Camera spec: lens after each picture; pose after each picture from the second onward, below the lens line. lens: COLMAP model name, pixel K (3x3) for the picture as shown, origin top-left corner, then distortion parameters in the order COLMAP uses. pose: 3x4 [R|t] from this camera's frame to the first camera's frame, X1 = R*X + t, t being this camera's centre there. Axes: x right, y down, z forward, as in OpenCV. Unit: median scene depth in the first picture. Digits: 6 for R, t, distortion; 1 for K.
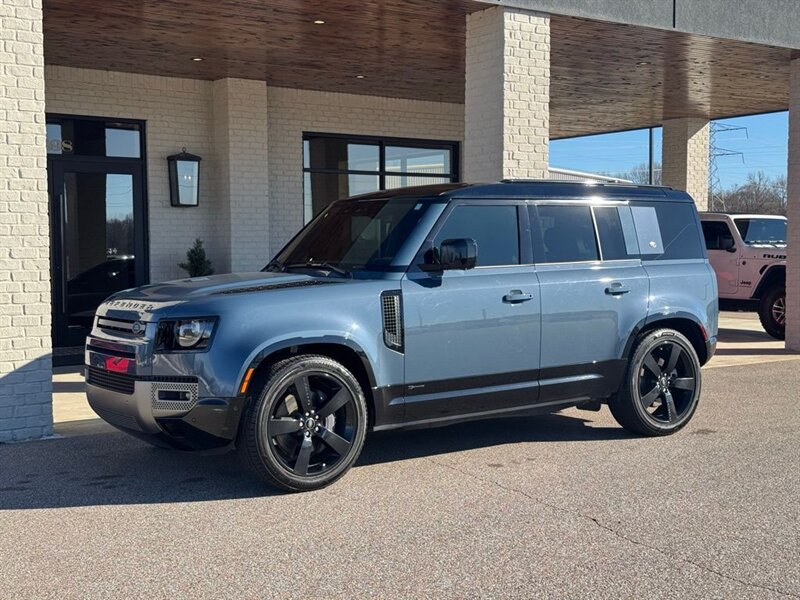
lens RADIAL K [[1104.8, 0, 400.9], [0, 1104.8, 302.5], [0, 0, 1]] dist [0.200374, -0.414262]
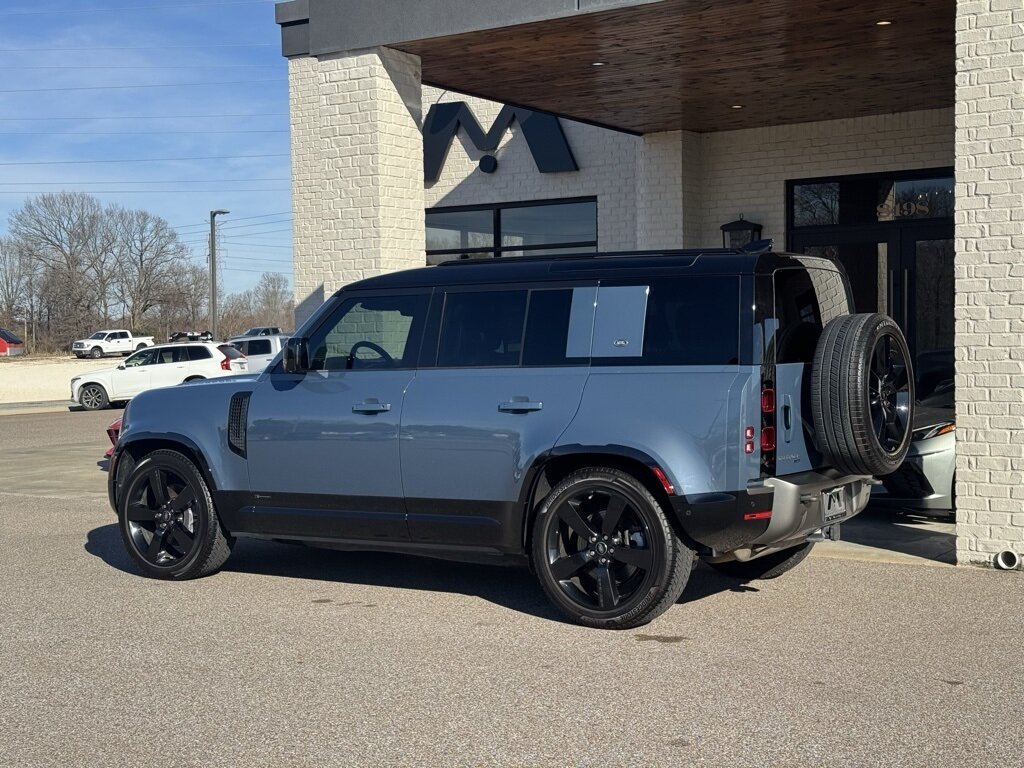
lens RADIAL K [[1411.9, 0, 512.3], [0, 1411.9, 380.0], [0, 0, 1]] dist [0.198073, -0.392156]
pose [[0.357518, 0.031099, -0.933388, 0.761285], [-0.036941, 0.999134, 0.019140, -0.033252], [0.933175, 0.027638, 0.358357, 0.485577]]
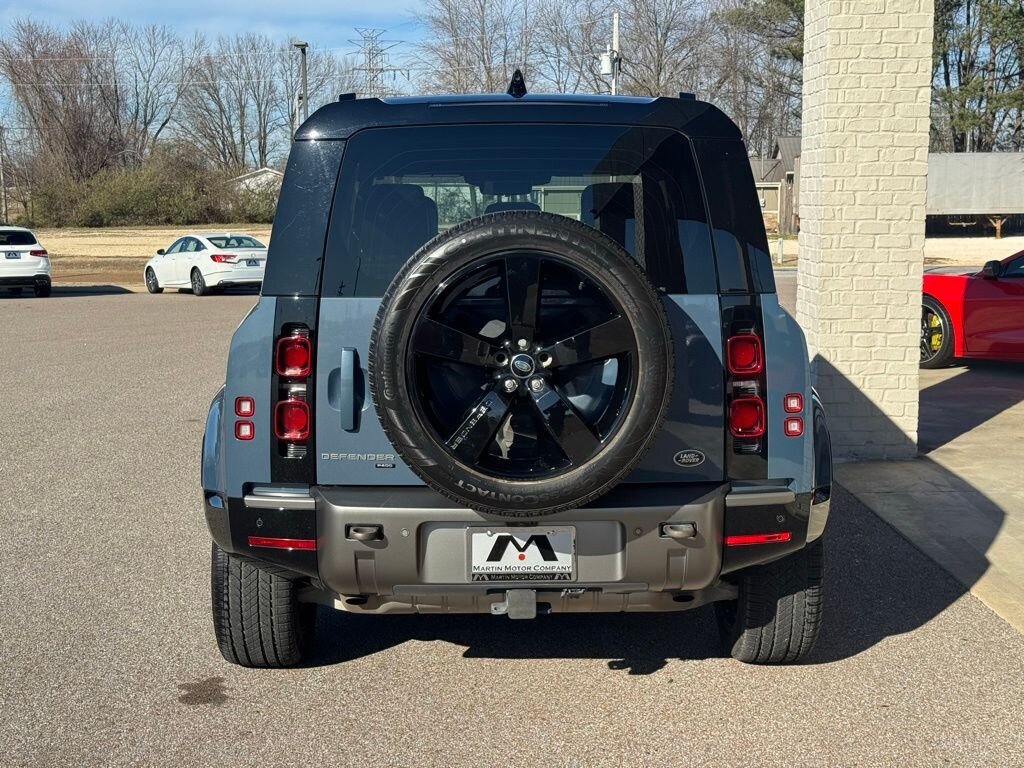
lens RADIAL K [[1413.5, 0, 509.1], [0, 1413.5, 383.5], [0, 0, 1]] dist [0.198409, -0.418532]
pose [[-0.571263, 0.116750, -0.812421, 0.487795], [-0.034189, 0.985587, 0.165676, -0.072799], [0.820055, 0.122420, -0.559038, 1.068836]]
